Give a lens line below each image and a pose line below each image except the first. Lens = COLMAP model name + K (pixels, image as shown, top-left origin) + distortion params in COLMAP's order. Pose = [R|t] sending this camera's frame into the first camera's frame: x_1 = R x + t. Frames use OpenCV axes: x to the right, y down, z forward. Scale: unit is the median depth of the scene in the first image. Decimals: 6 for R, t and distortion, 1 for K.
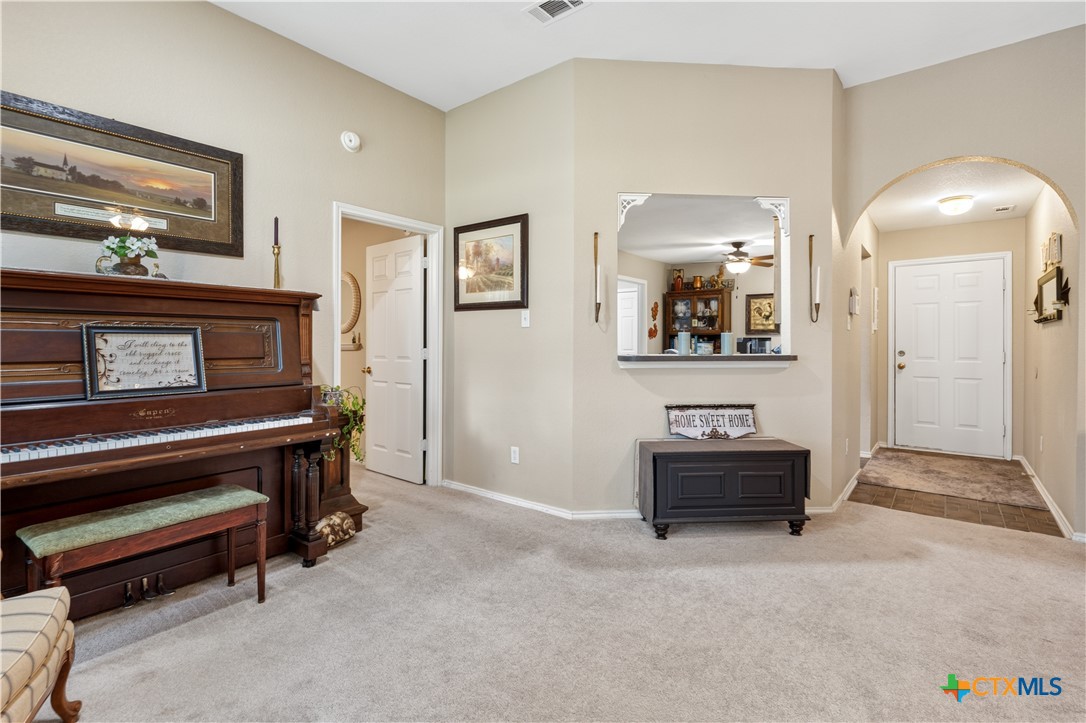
lens RADIAL K [[513.9, 0, 541.0], [0, 513.9, 343.6], [0, 0, 1]] dist [0.001916, 0.000833]
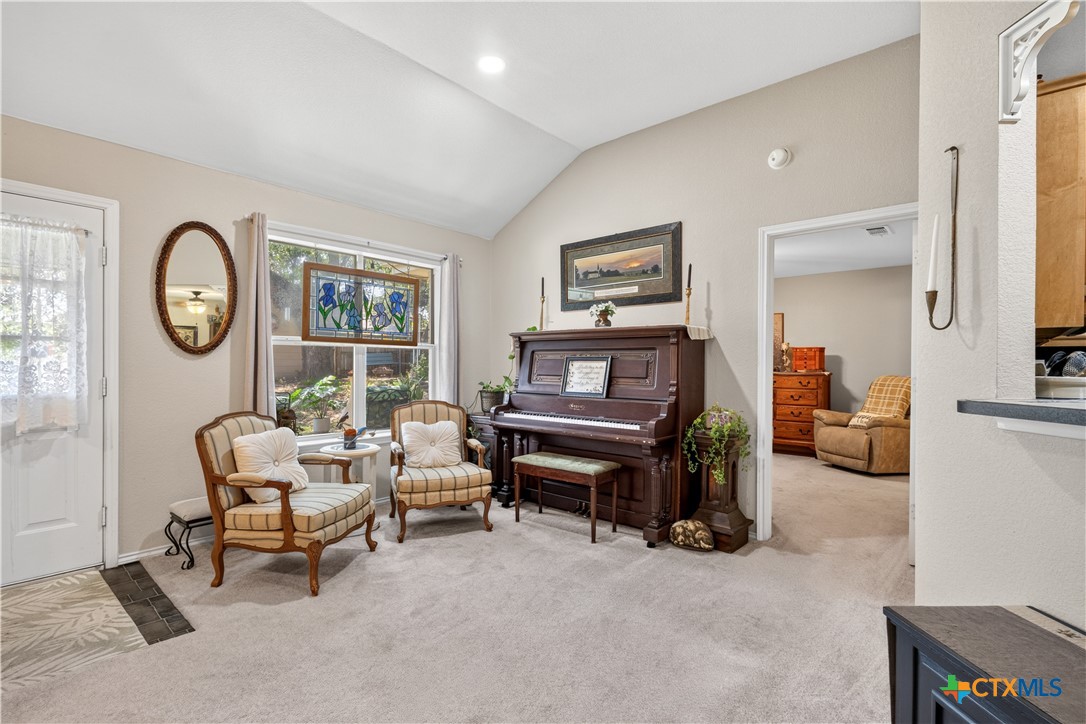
lens RADIAL K [[503.0, 0, 542.2], [0, 503.0, 367.6], [0, 0, 1]] dist [0.000048, 0.000129]
pose [[-0.052251, 0.002325, -0.998631, 0.595819], [-0.011905, 0.999925, 0.002951, -0.000125], [0.998563, 0.012043, -0.052220, 0.615444]]
